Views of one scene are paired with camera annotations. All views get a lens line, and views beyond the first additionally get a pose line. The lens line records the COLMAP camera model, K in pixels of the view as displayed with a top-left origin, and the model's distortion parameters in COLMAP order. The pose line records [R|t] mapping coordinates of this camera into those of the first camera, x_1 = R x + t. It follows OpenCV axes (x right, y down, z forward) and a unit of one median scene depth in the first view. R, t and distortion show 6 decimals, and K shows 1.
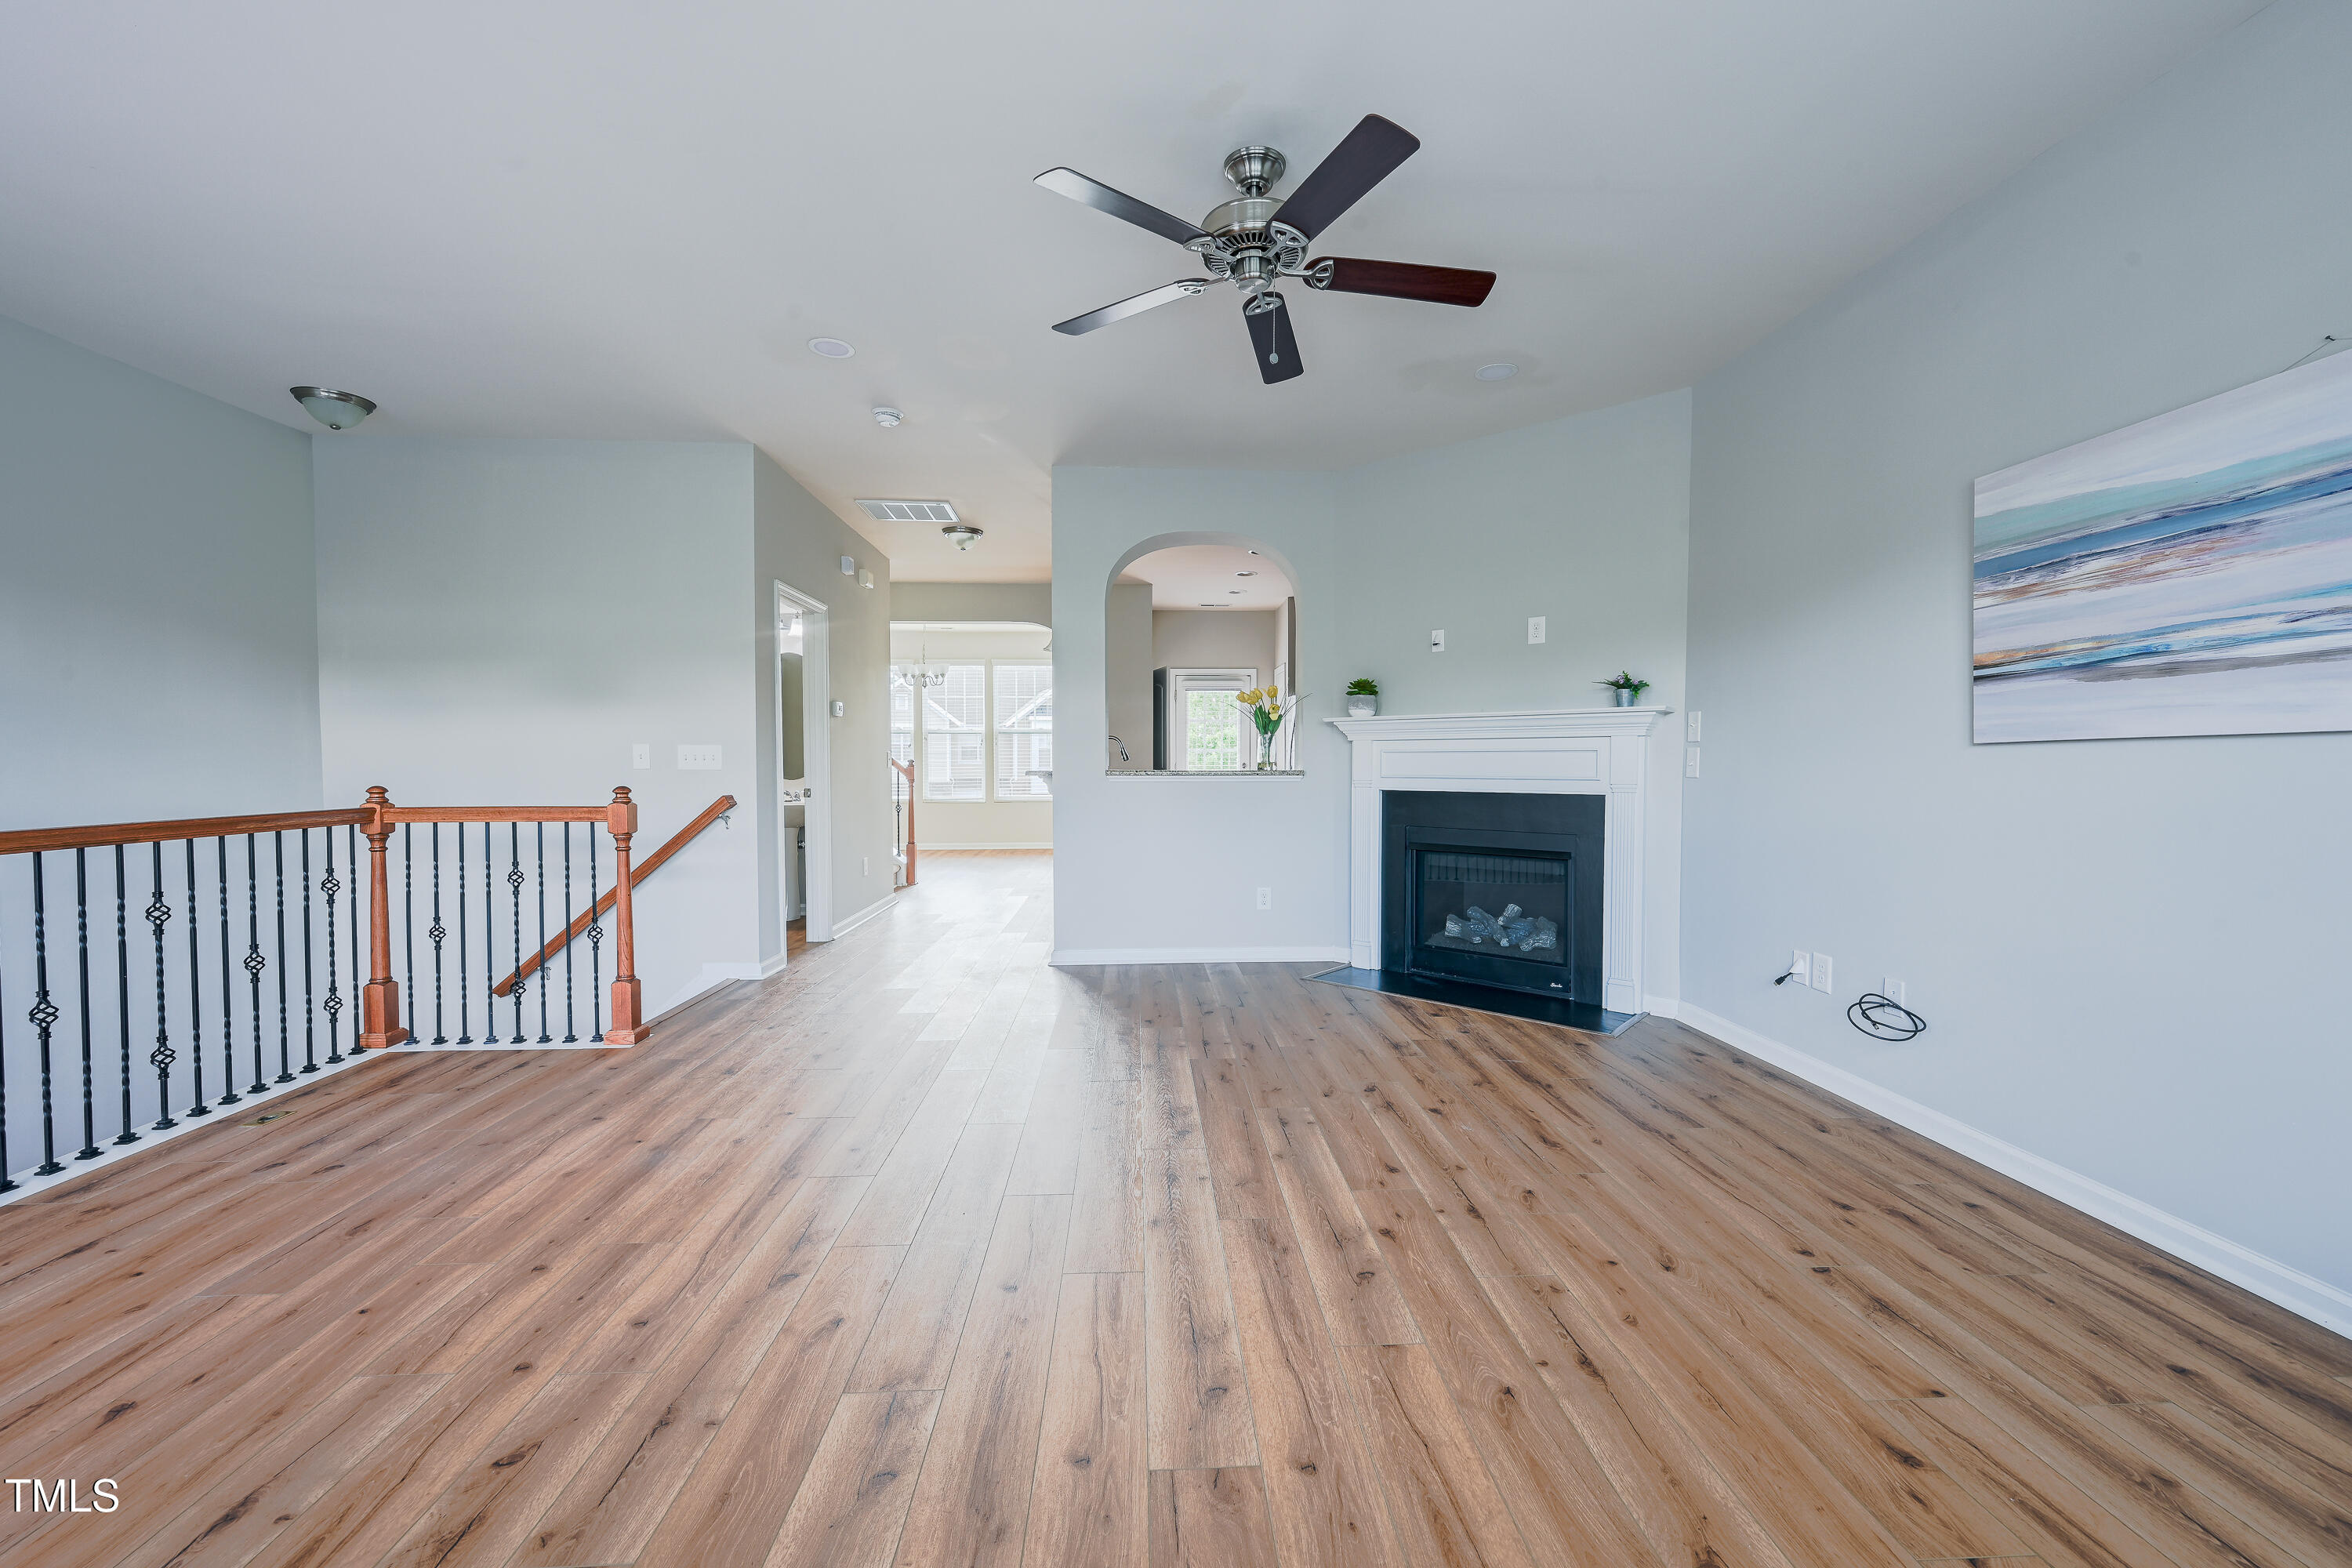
lens RADIAL K [[926.6, 0, 1176.0], [0, 926.6, 784.0], [0, 0, 1]] dist [0.000172, -0.000264]
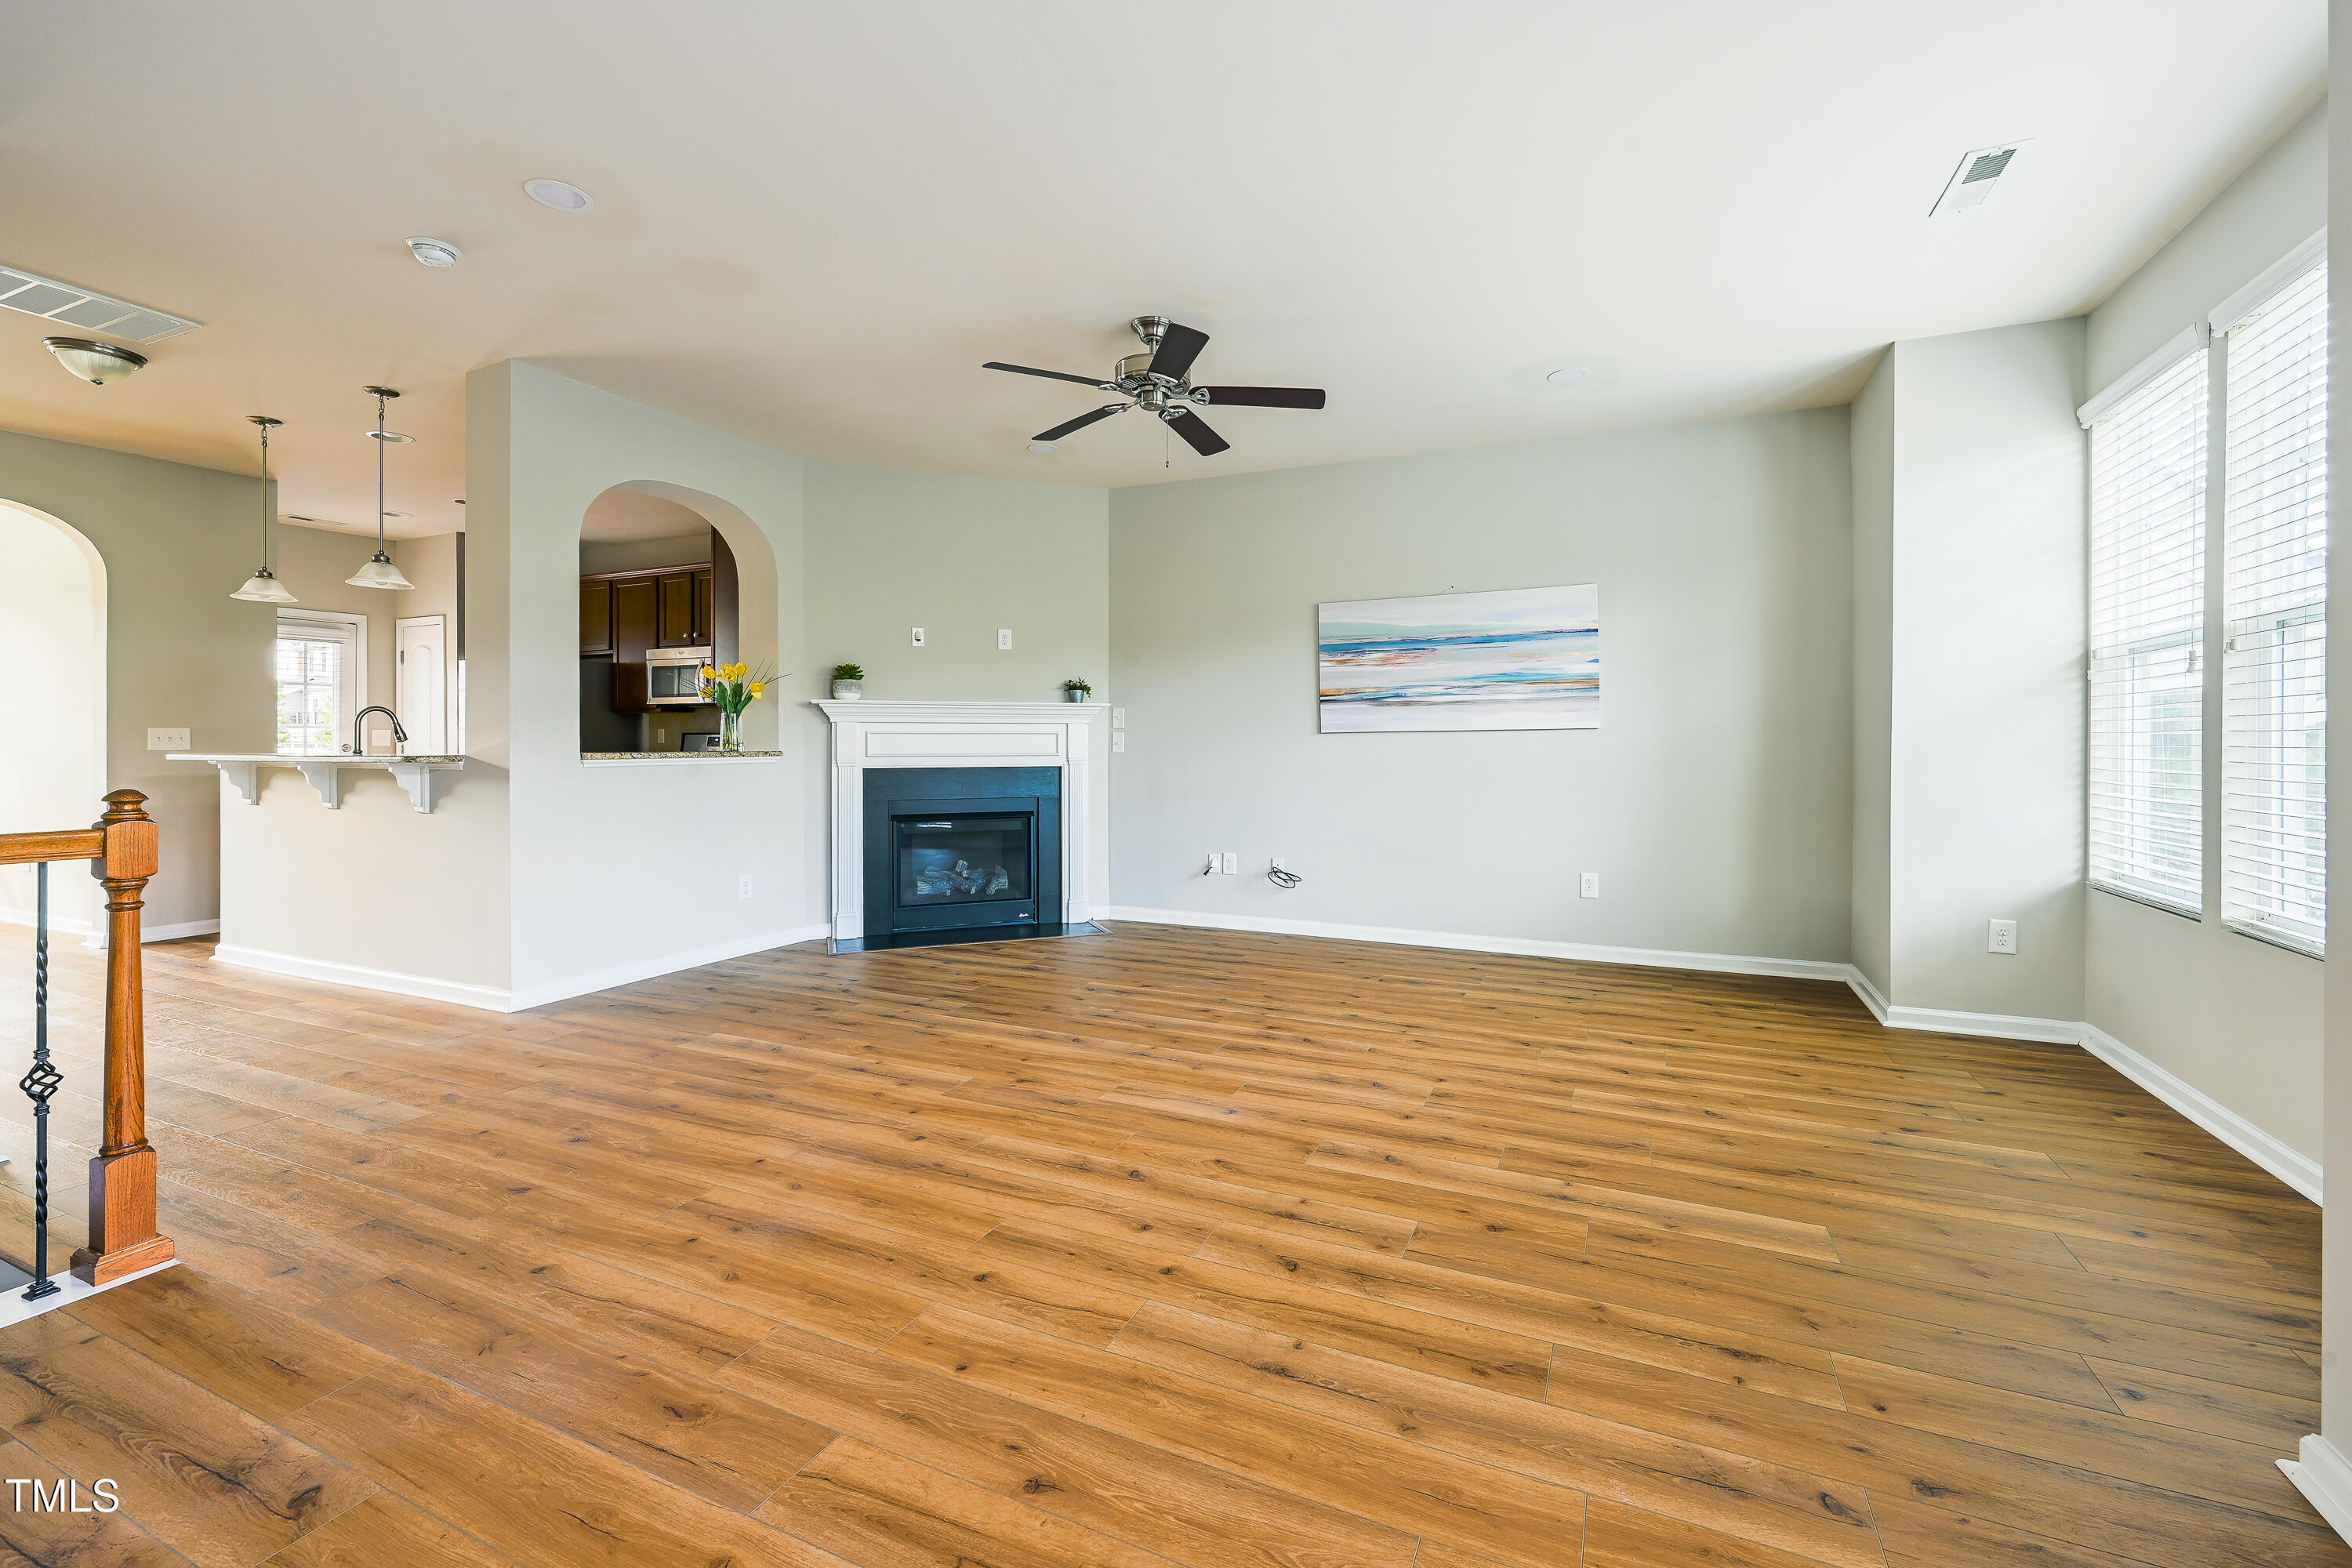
lens RADIAL K [[997.8, 0, 1182.2], [0, 997.8, 733.7], [0, 0, 1]] dist [-0.001463, -0.000408]
pose [[0.454332, 0.005044, 0.890818, -1.227631], [0.022771, 0.999591, -0.017273, -0.010566], [-0.890542, 0.028132, 0.454031, 0.273672]]
